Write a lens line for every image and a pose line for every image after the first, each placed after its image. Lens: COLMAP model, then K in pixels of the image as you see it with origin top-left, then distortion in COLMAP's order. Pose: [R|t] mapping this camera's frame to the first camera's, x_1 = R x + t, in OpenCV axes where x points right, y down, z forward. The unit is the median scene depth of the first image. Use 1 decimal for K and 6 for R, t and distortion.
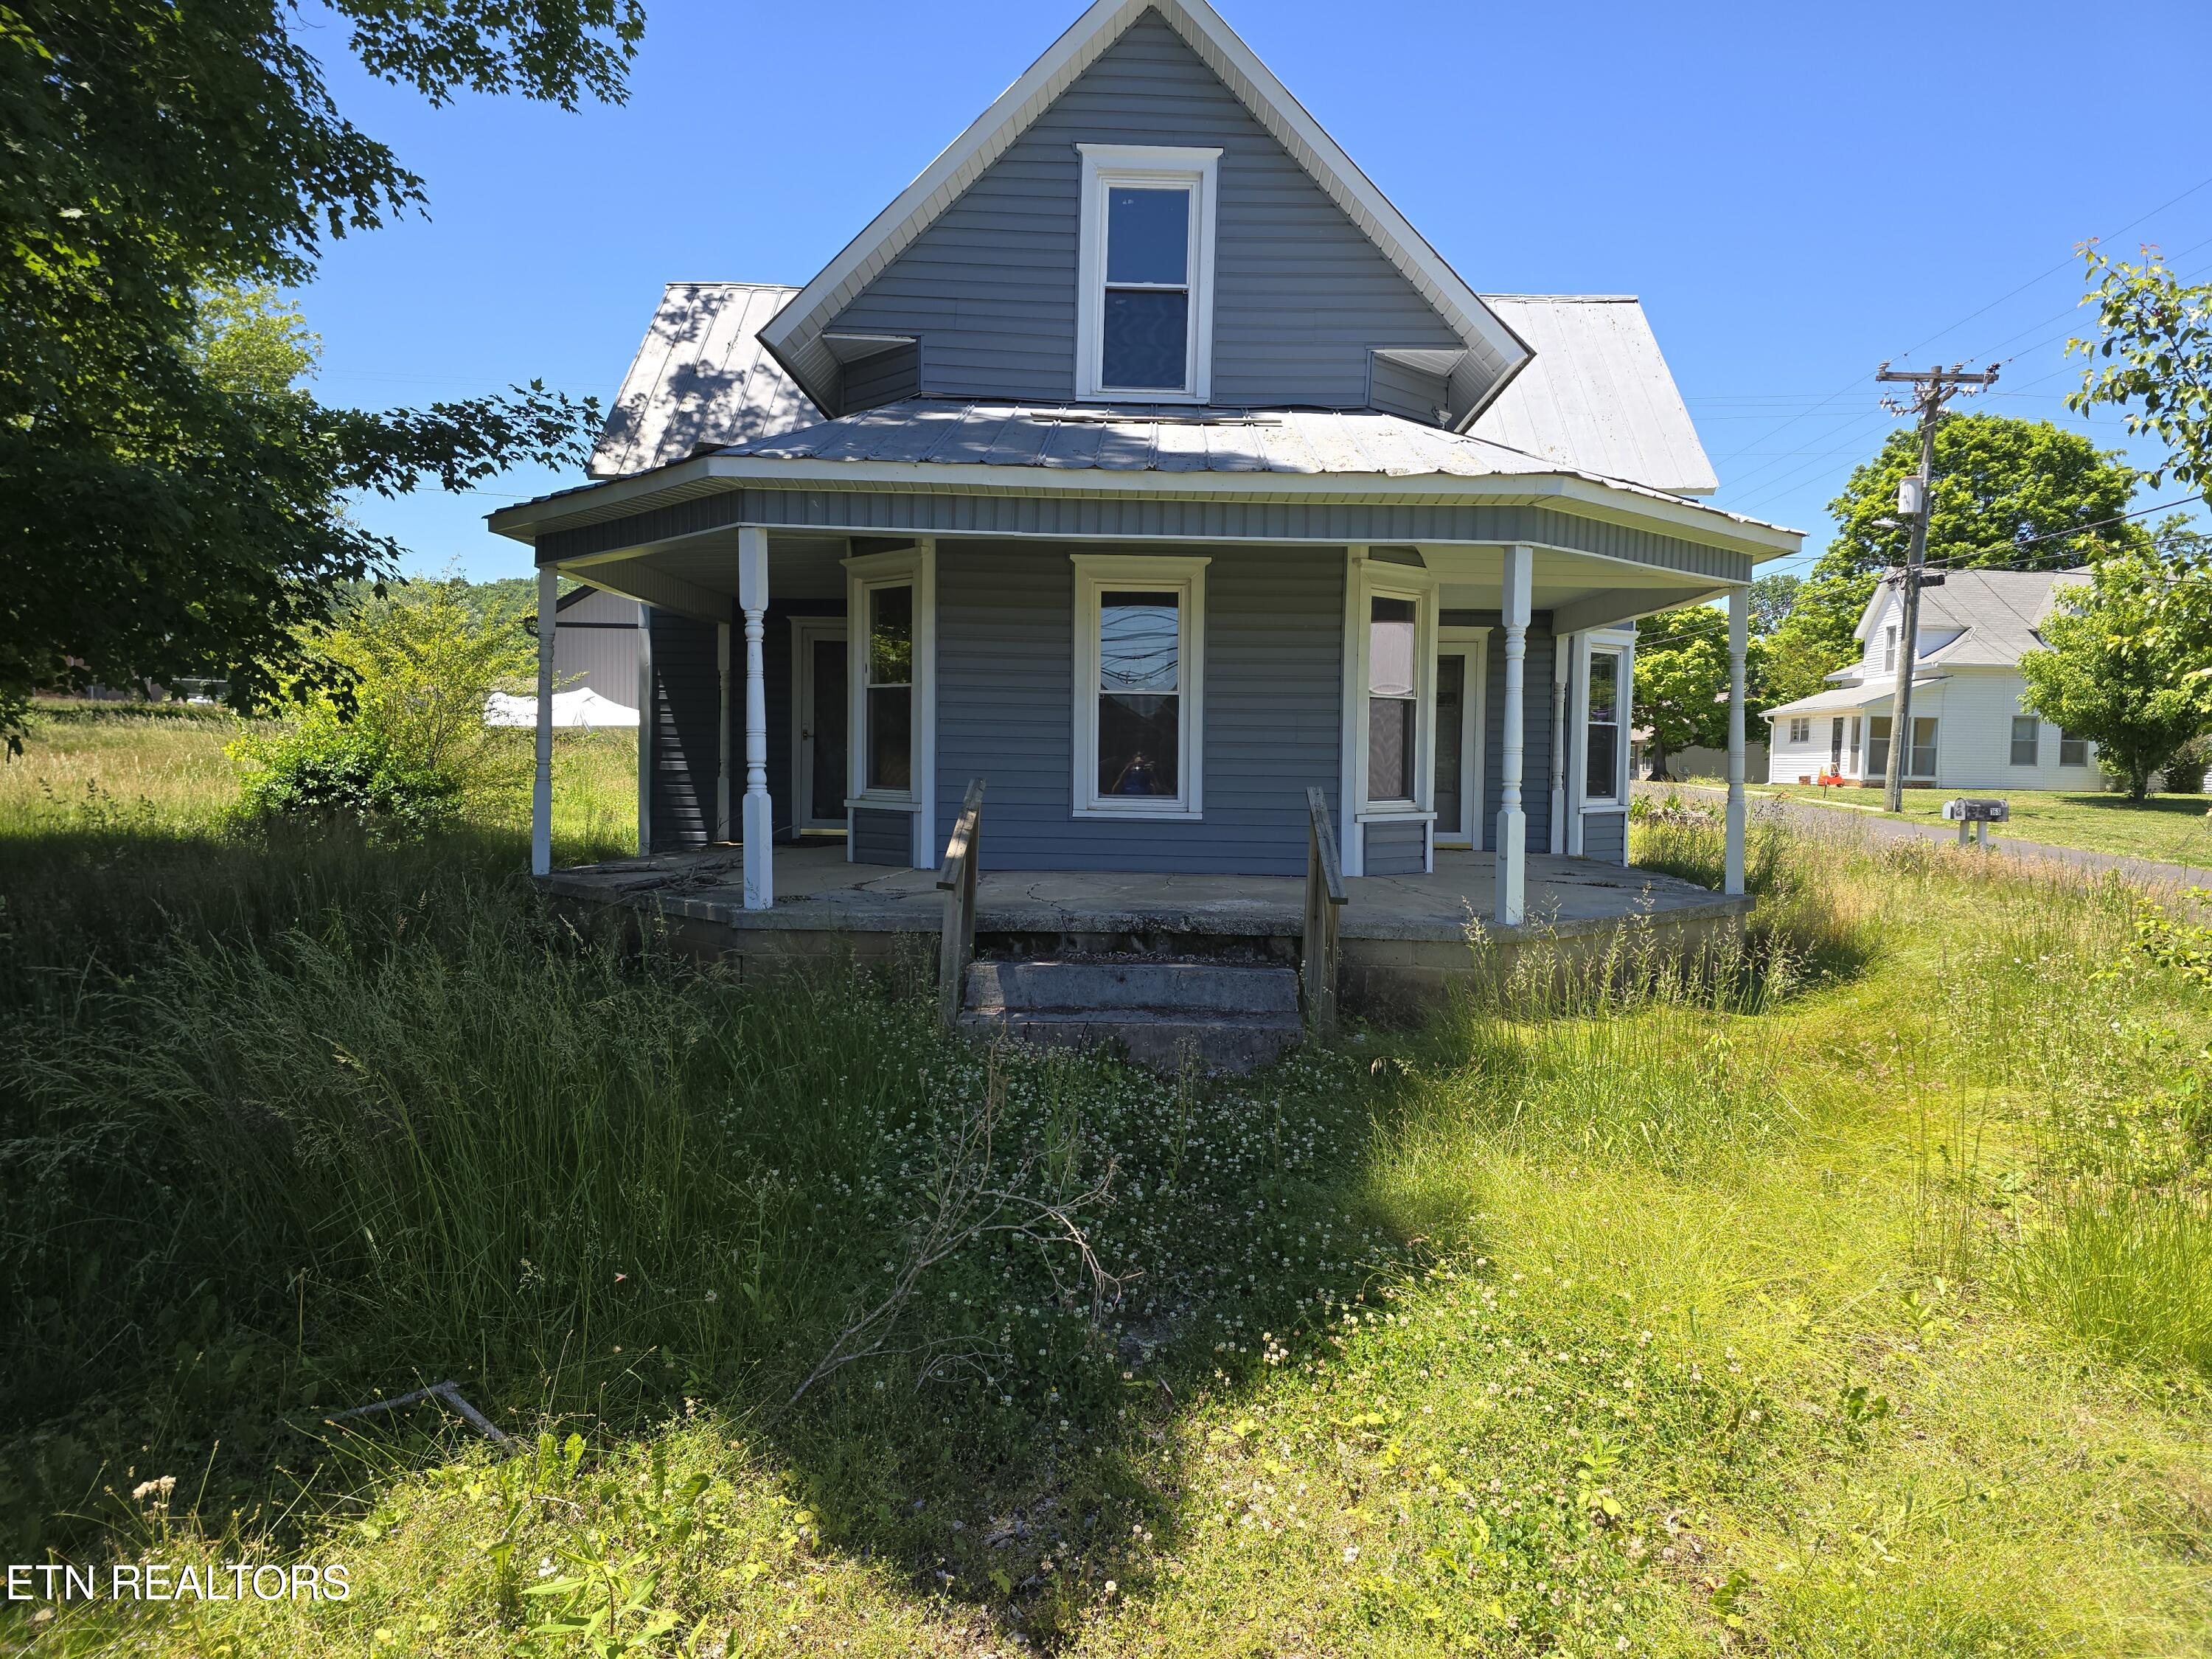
lens RADIAL K [[1486.2, 0, 1119.1], [0, 1486.2, 823.2], [0, 0, 1]] dist [0.081978, -0.001720]
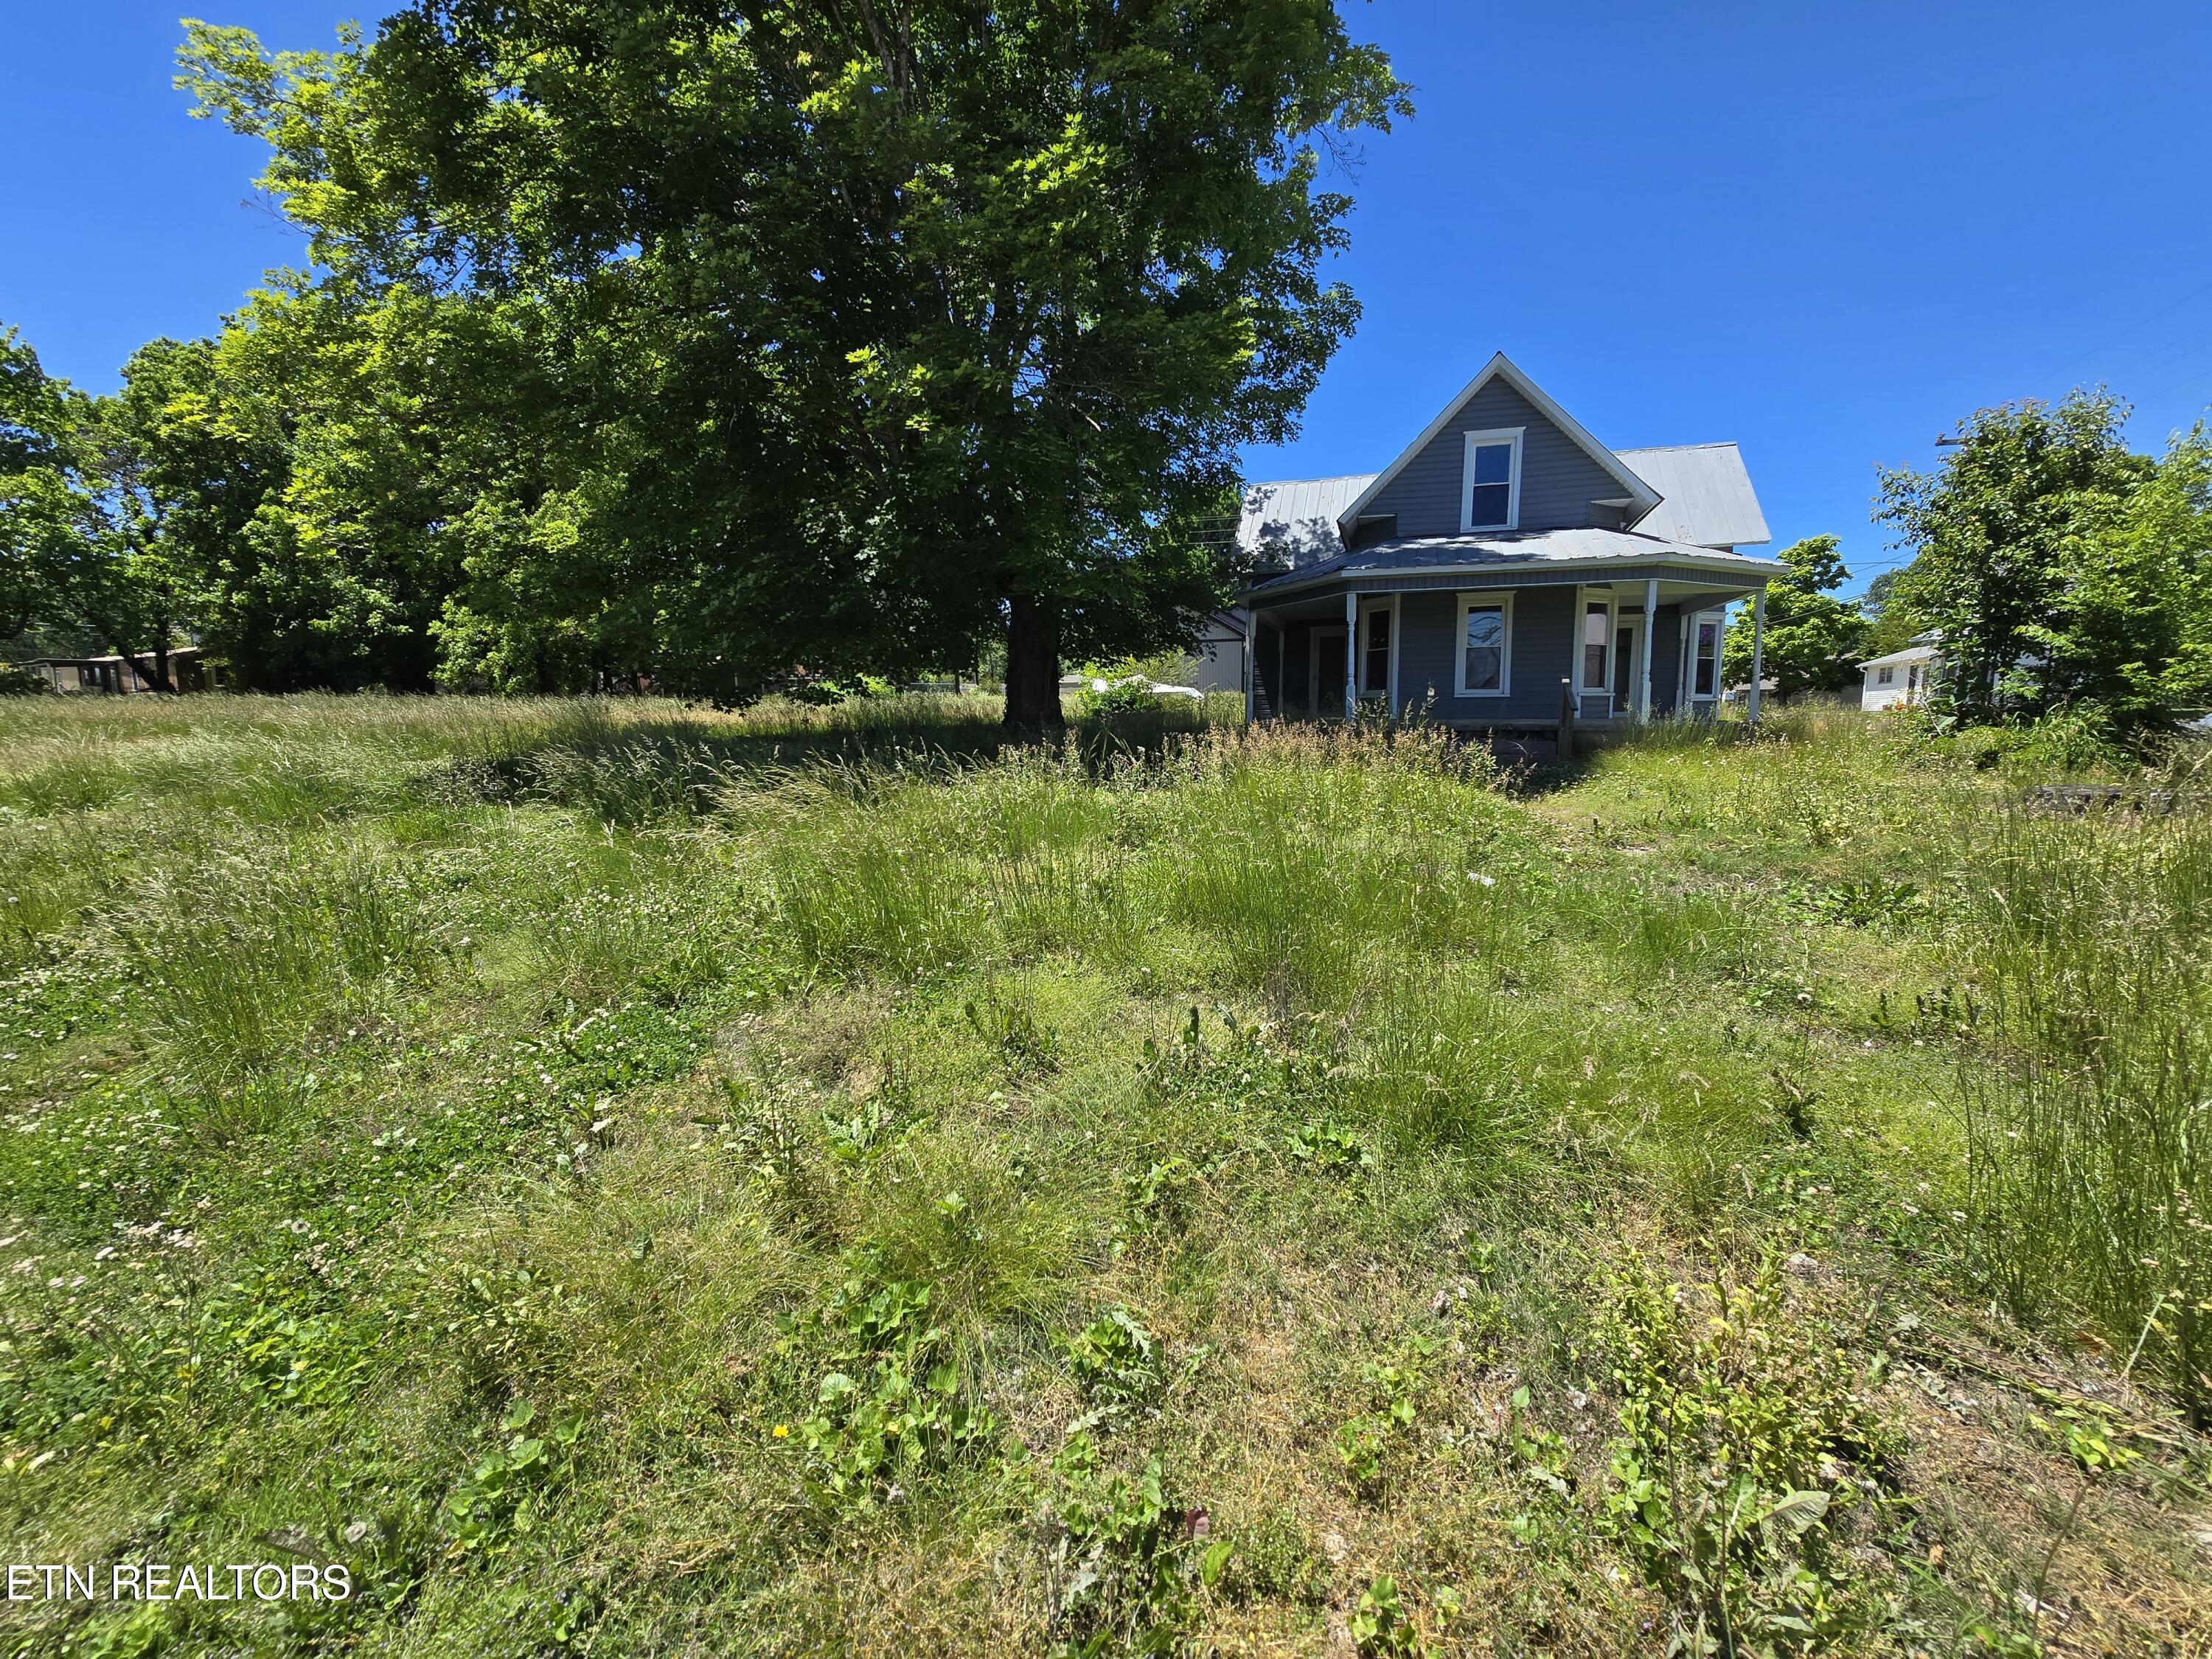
lens RADIAL K [[903.1, 0, 1093.4], [0, 903.1, 830.8], [0, 0, 1]] dist [0.000700, -0.000179]
pose [[0.951059, 0.013530, -0.308713, -0.139237], [0.010476, 0.997055, 0.075969, 0.099650], [0.308832, -0.075485, 0.948117, -0.684138]]
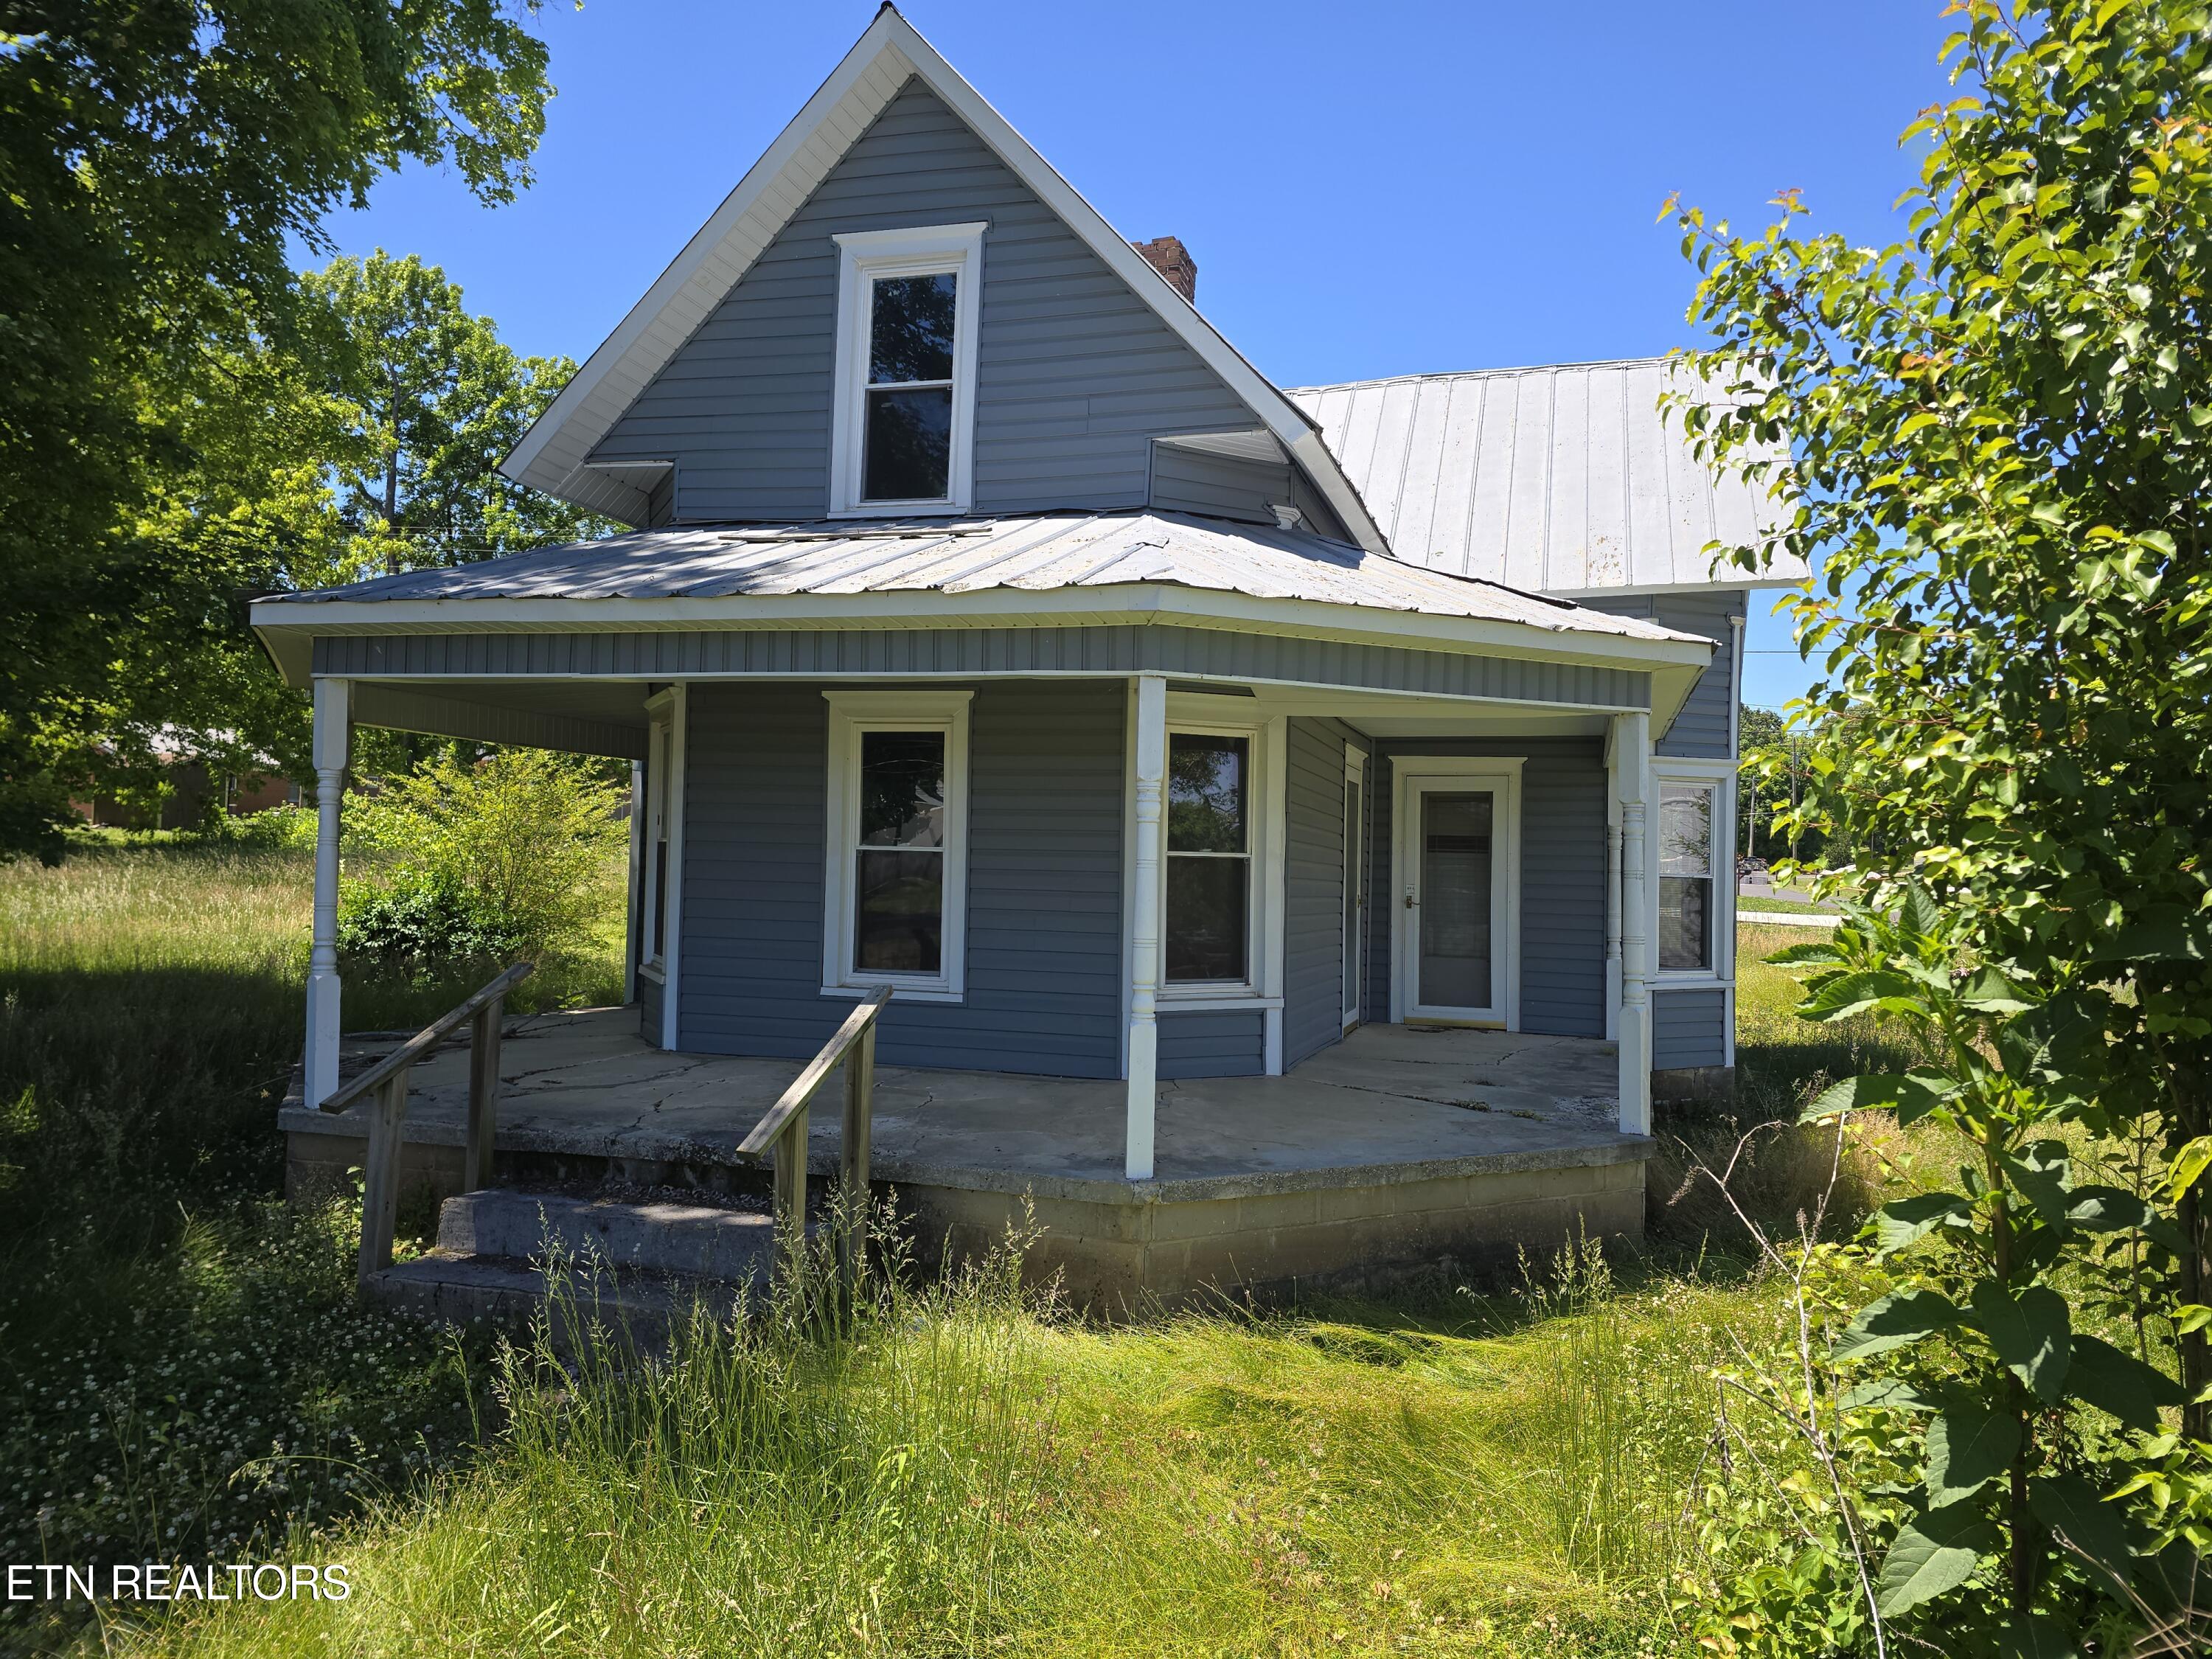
lens RADIAL K [[1486.2, 0, 1101.7], [0, 1486.2, 832.0], [0, 0, 1]] dist [0.081978, -0.001720]
pose [[0.959025, -0.001239, -0.283318, 0.367879], [-0.019087, 0.997436, -0.068969, -0.042098], [0.282678, 0.071551, 0.956543, 0.220314]]
